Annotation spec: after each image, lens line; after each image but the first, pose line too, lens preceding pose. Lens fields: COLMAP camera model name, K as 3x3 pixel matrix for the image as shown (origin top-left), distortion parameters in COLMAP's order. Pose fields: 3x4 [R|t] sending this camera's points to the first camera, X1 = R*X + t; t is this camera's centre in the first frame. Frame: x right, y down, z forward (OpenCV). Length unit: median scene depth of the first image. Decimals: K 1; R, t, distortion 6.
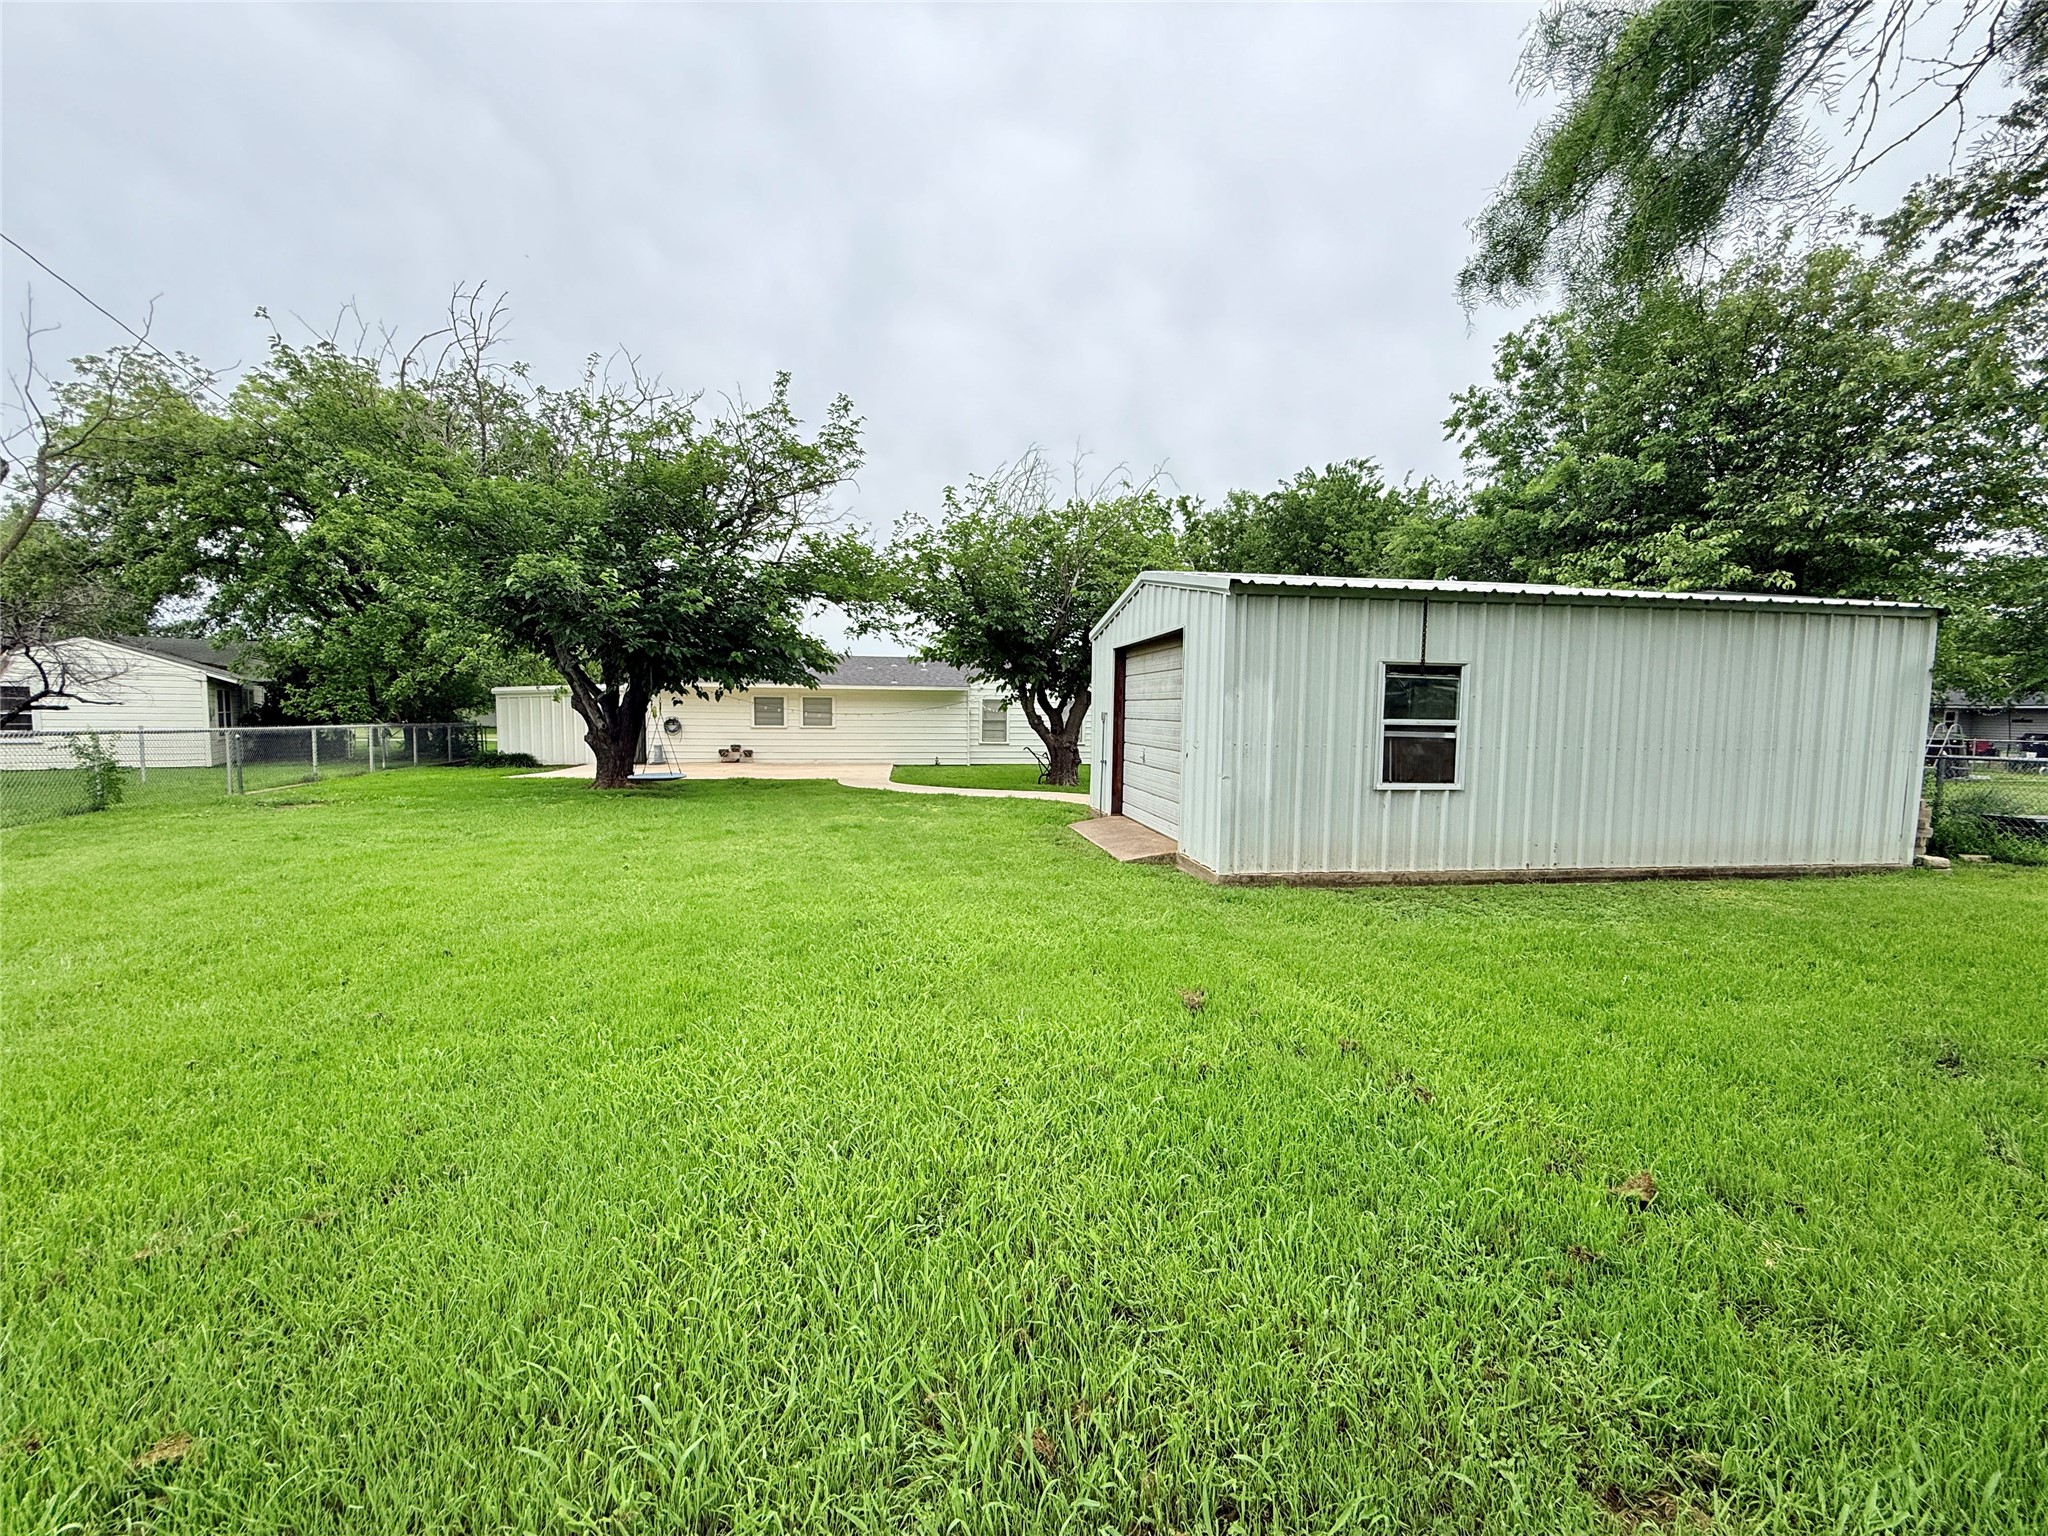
lens RADIAL K [[817.4, 0, 1024.7], [0, 817.4, 773.3], [0, 0, 1]] dist [0.003020, -0.001511]
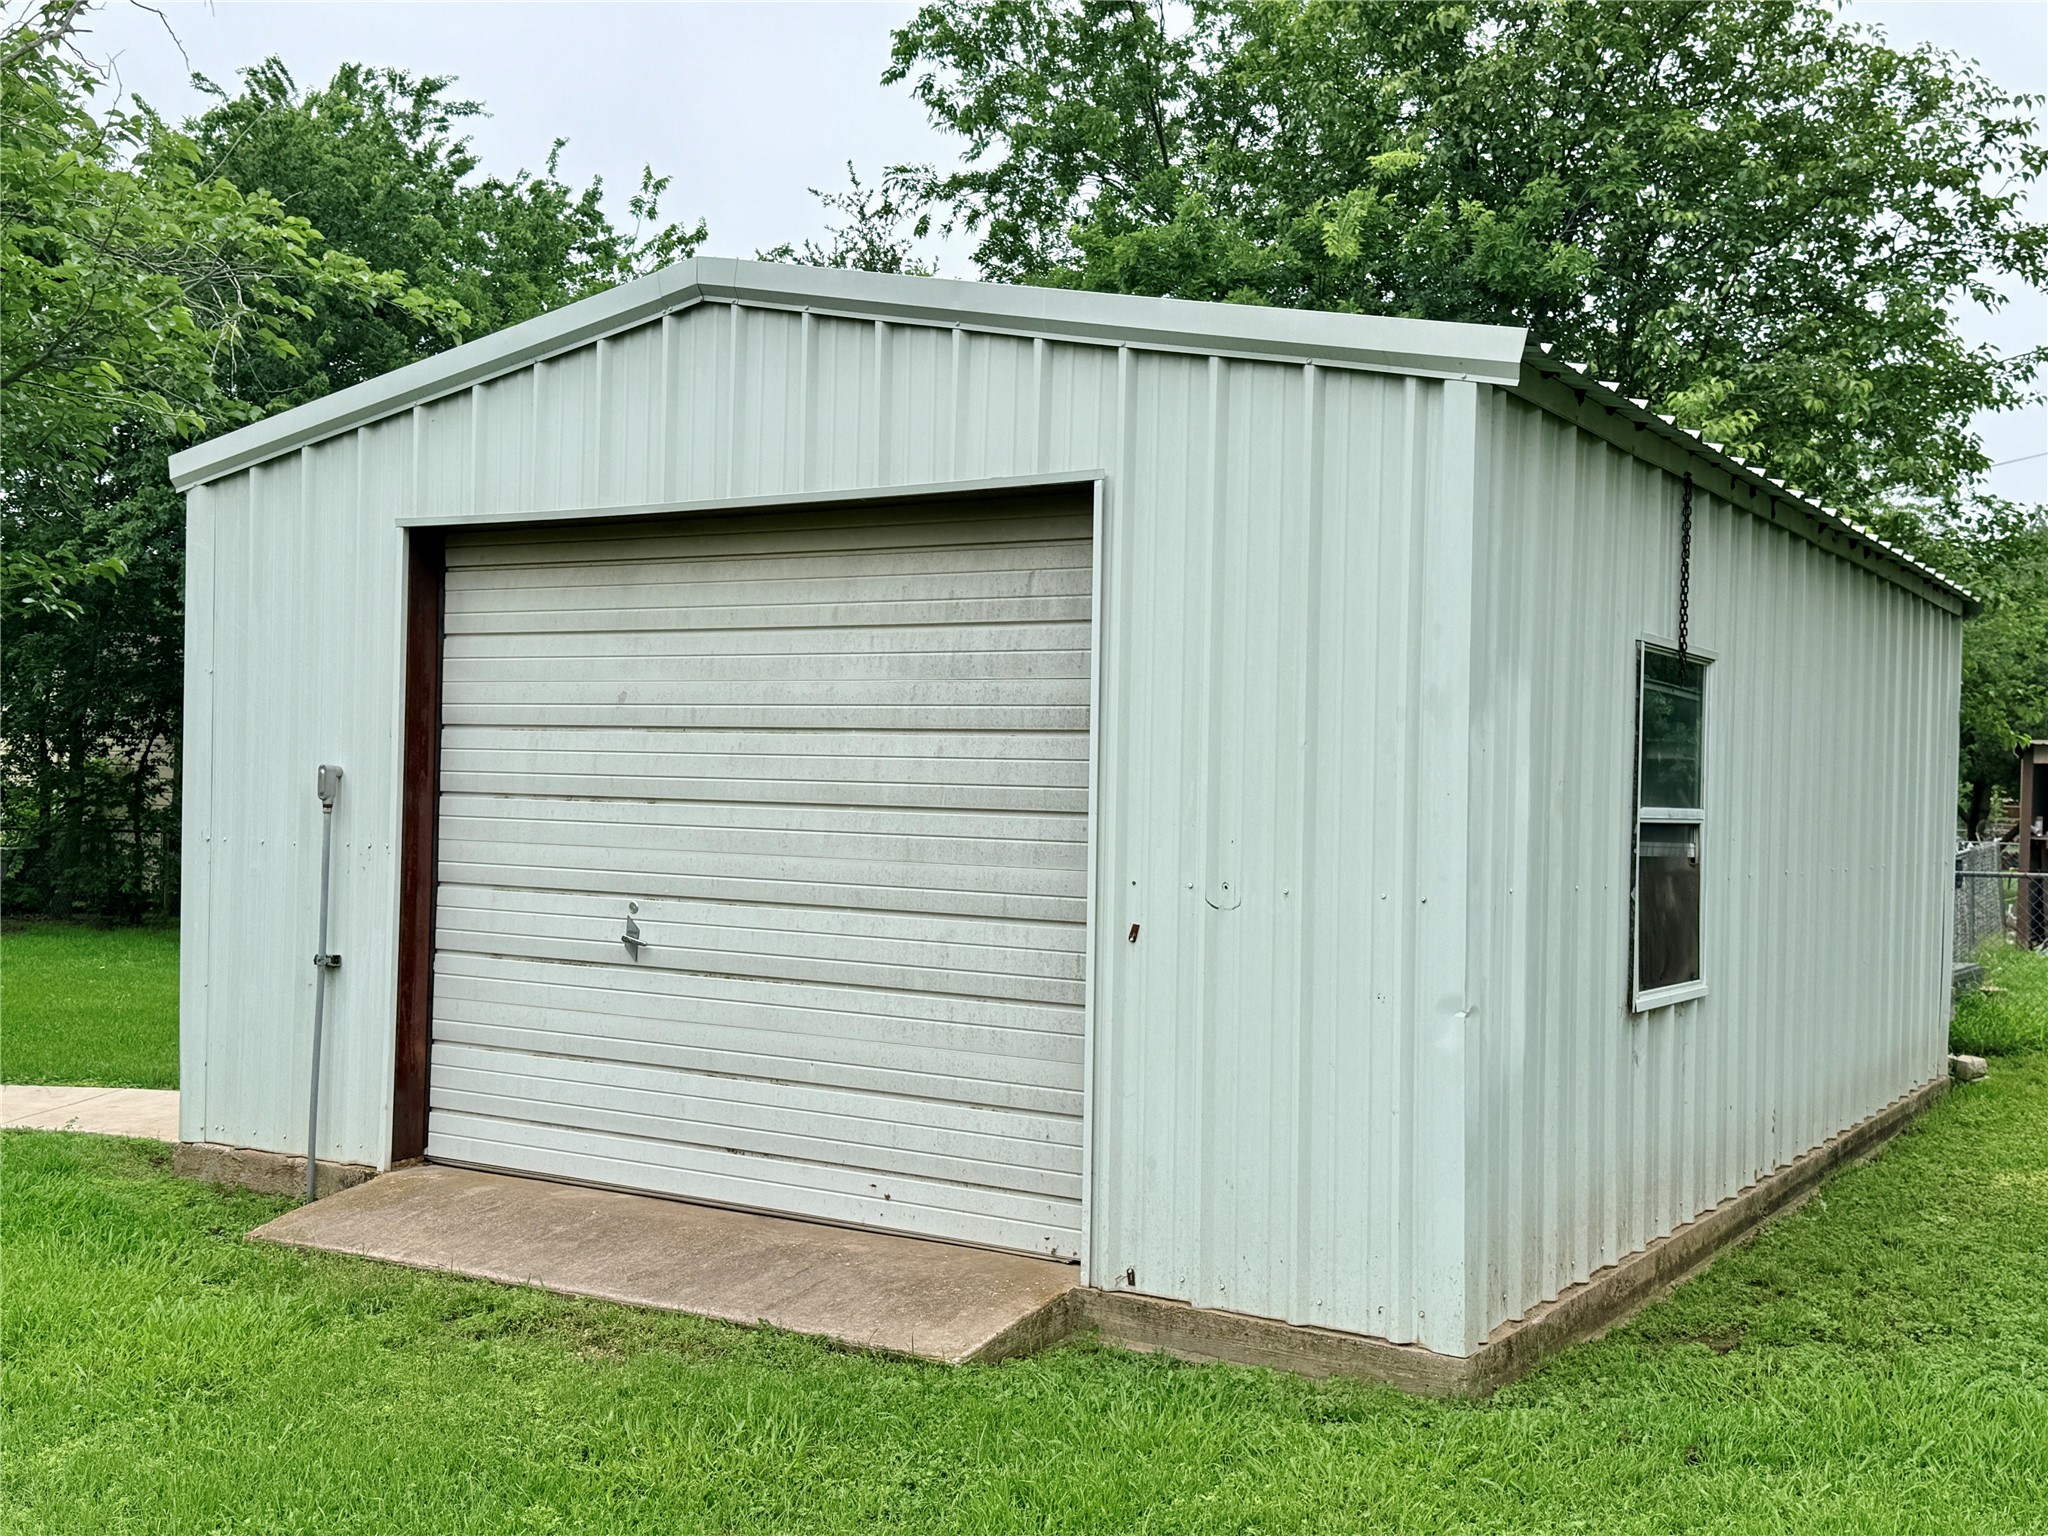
lens RADIAL K [[2157.8, 0, 1024.0], [0, 2157.8, 764.5], [0, 0, 1]] dist [0.006731, 0.000000]
pose [[0.663476, 0.015606, 0.748035, -0.344662], [0.039649, 0.997644, -0.055980, -0.036088], [-0.747147, 0.066800, 0.661294, 0.495035]]
